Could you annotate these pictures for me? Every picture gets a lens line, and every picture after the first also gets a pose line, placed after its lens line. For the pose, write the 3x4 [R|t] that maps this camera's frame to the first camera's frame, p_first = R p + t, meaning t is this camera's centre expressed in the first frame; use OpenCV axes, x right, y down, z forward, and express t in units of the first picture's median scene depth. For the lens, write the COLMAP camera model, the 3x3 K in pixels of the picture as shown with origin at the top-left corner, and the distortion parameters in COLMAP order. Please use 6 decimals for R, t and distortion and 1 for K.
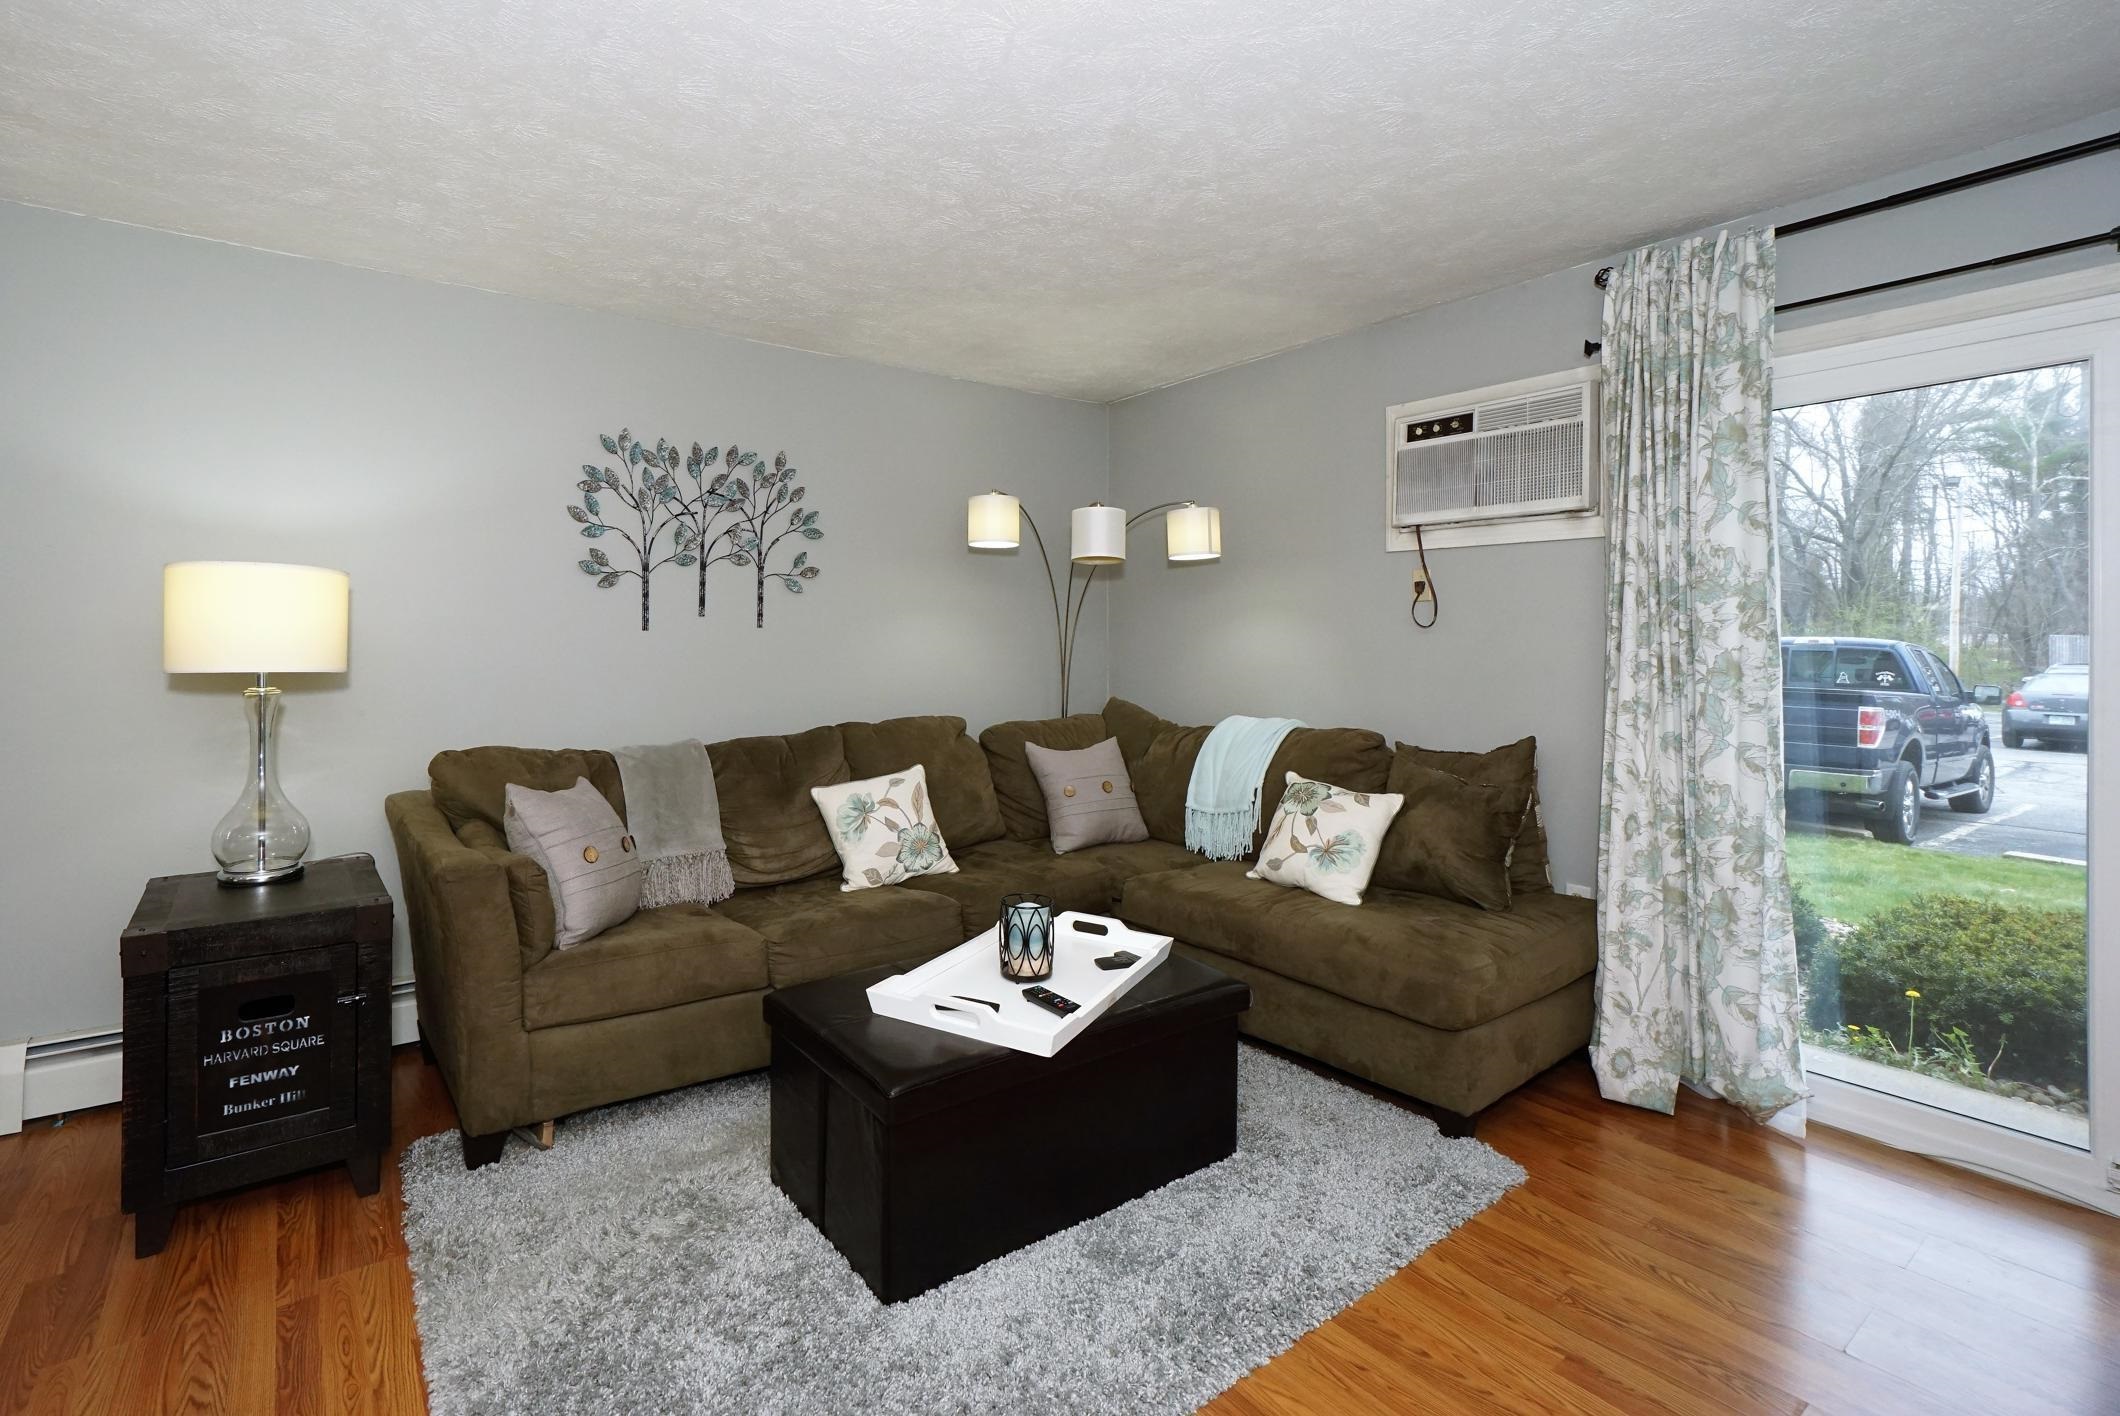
lens RADIAL K [[998.2, 0, 959.8], [0, 998.2, 651.1], [0, 0, 1]] dist [-0.013104, -0.000567]
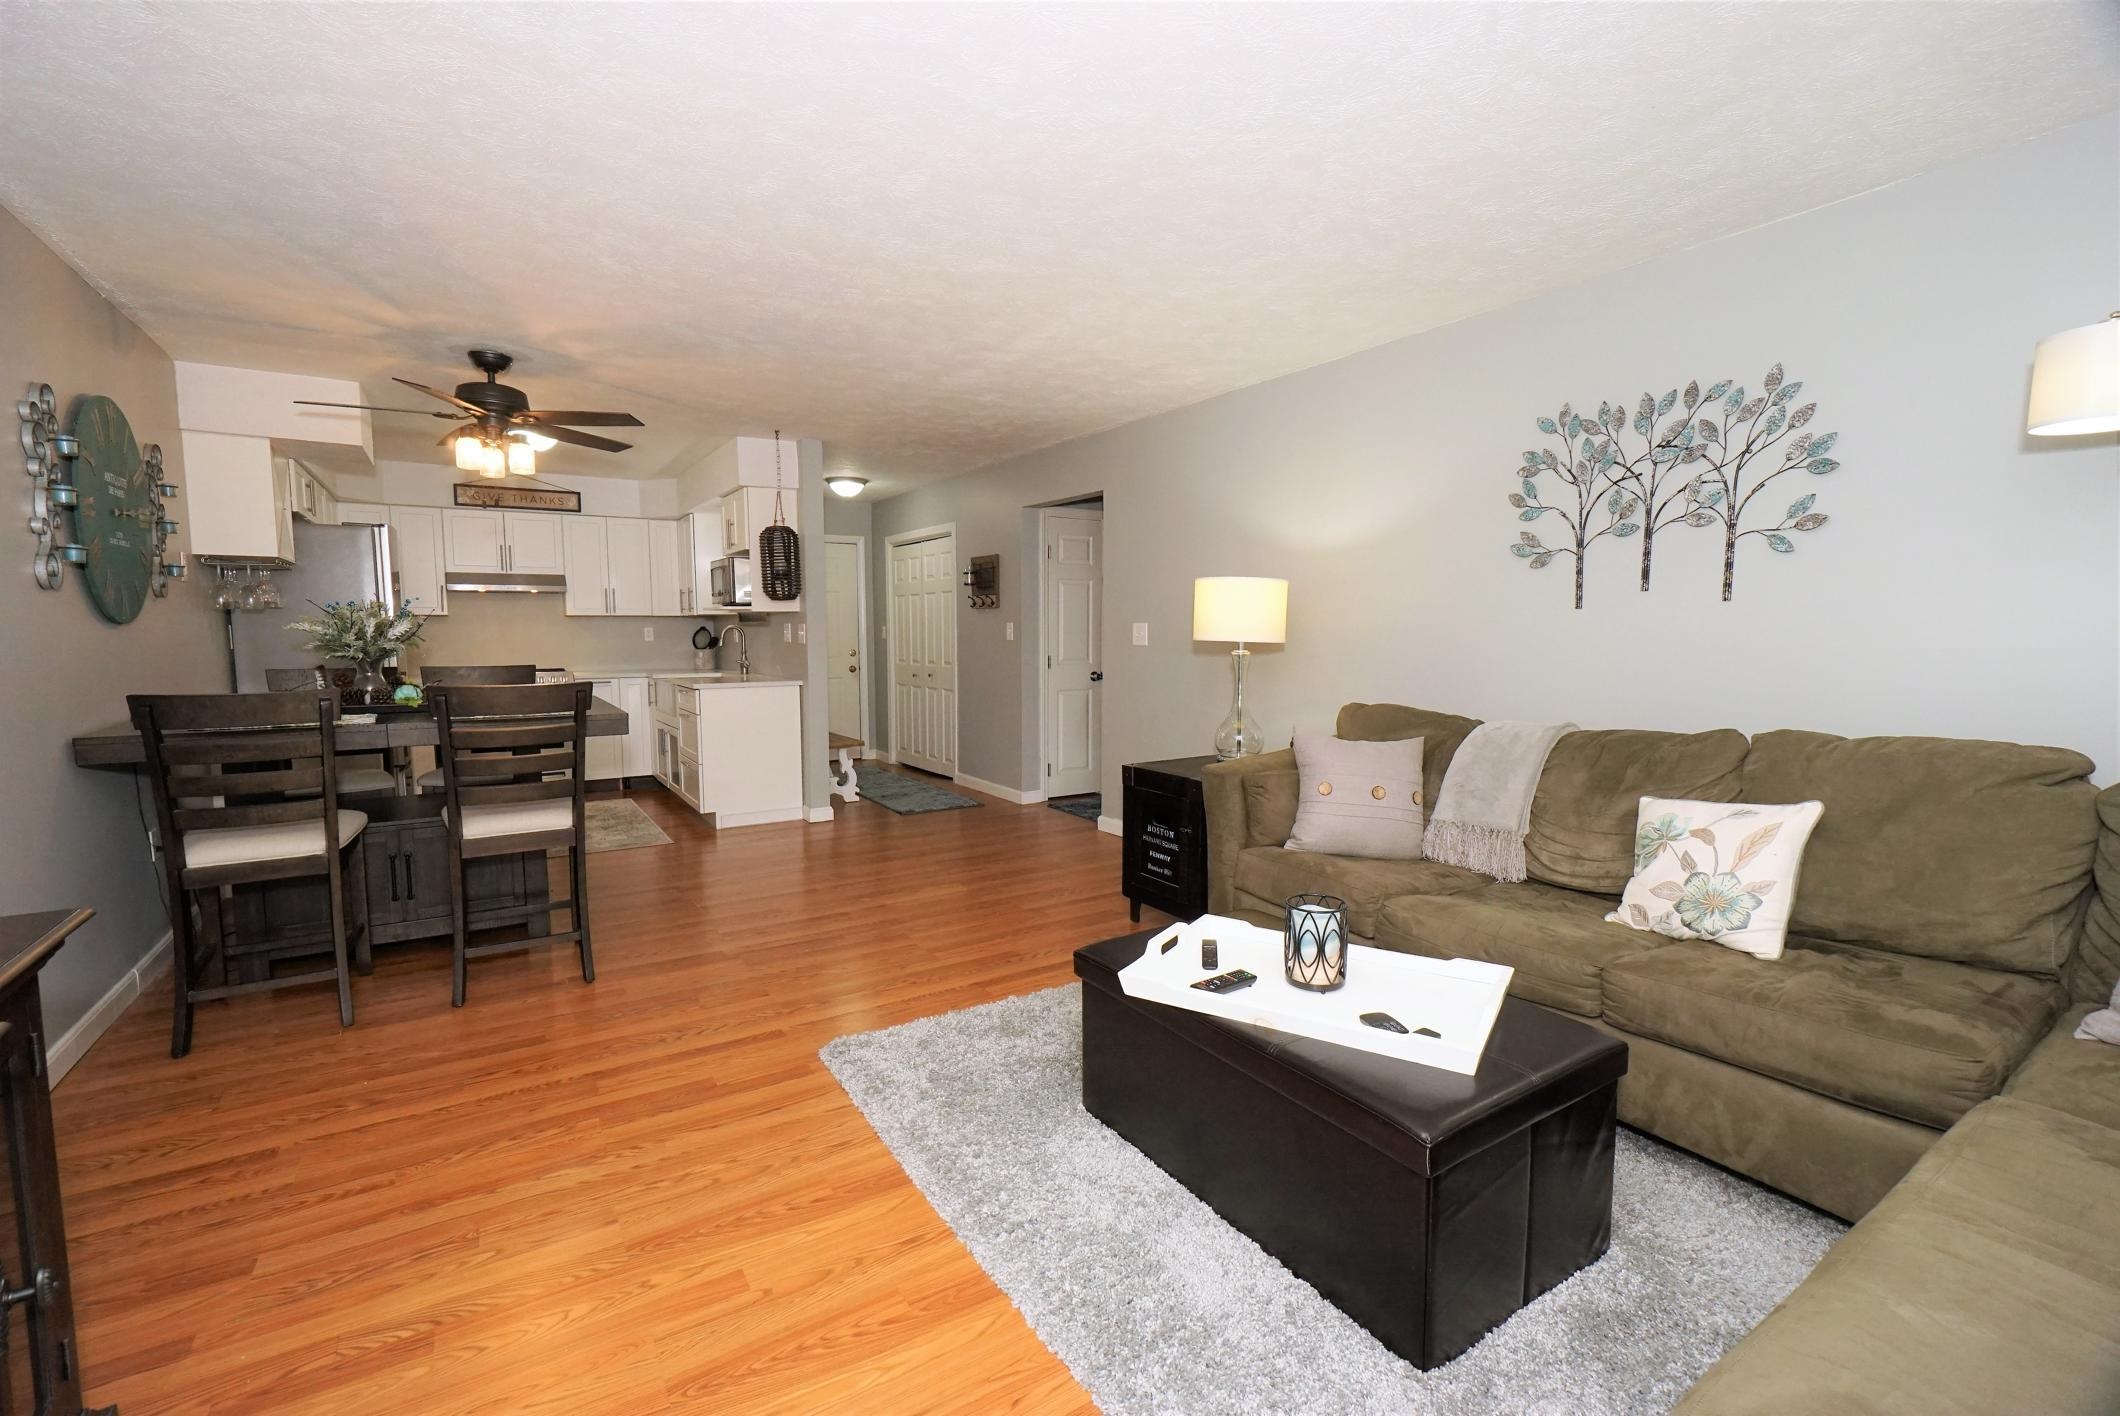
lens RADIAL K [[901.5, 0, 1044.7], [0, 901.5, 706.4], [0, 0, 1]] dist [-0.006678, 0.000751]
pose [[-0.058132, 0.089963, -0.994247, 0.605346], [0.002336, 0.995941, 0.089980, -0.005876], [0.998306, 0.002908, -0.058106, 0.535404]]
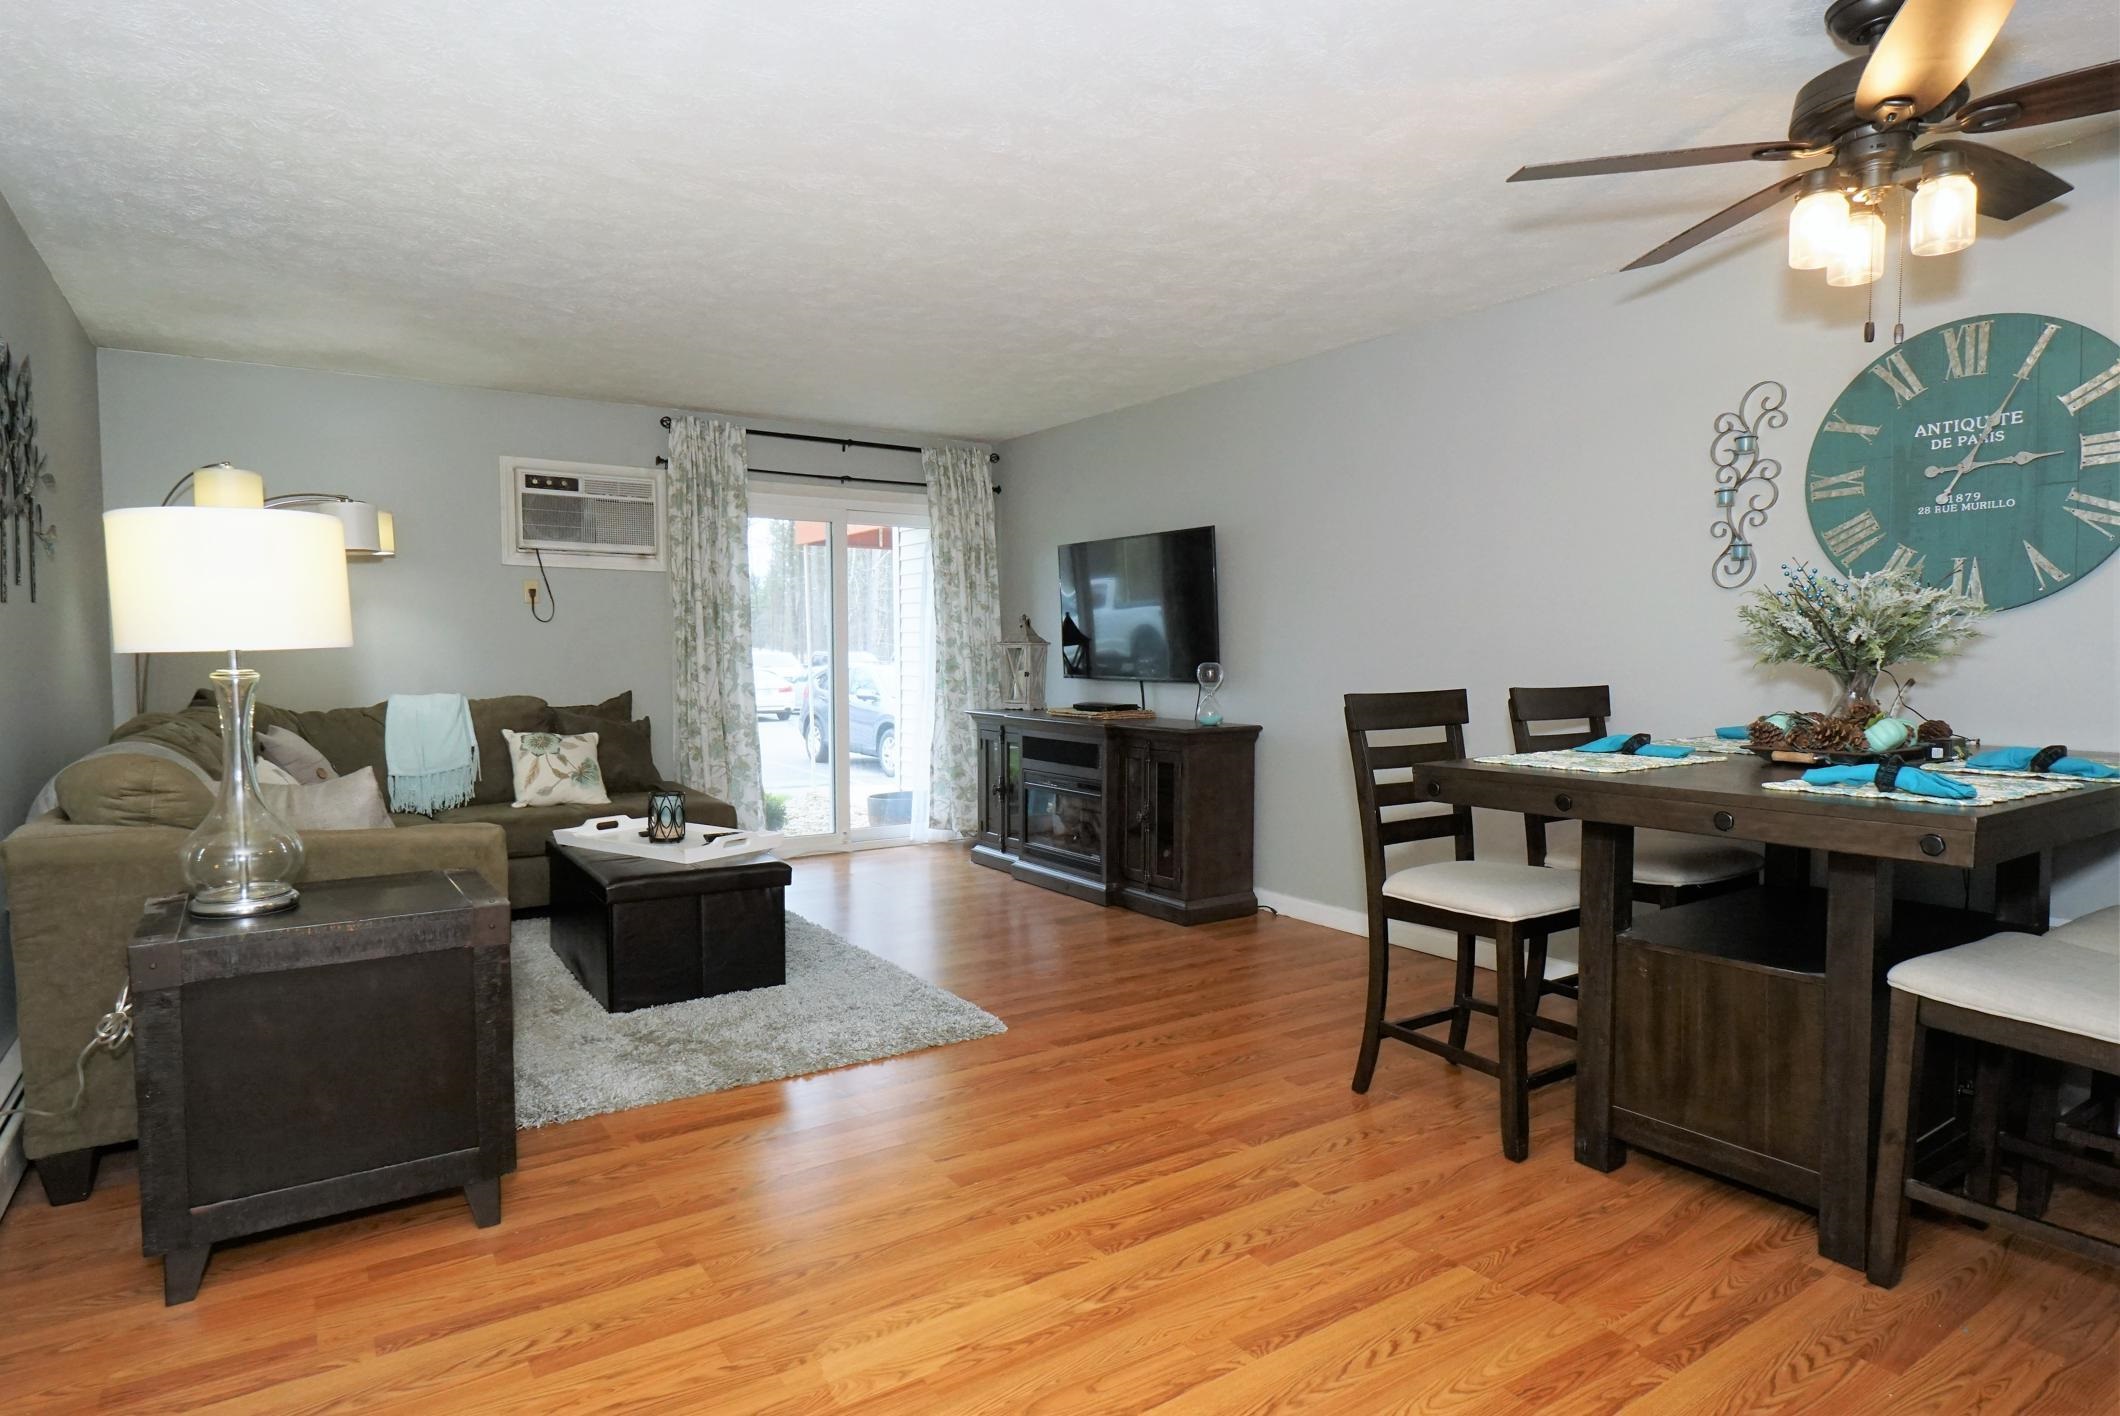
lens RADIAL K [[1167.4, 0, 1059.5], [0, 1167.4, 708.7], [0, 0, 1]] dist [-0.004916, -0.000171]
pose [[0.012655, -0.052195, 0.998557, -1.176419], [0.007621, 0.998613, 0.052101, 0.018617], [-0.999891, 0.006950, 0.013035, 0.242653]]
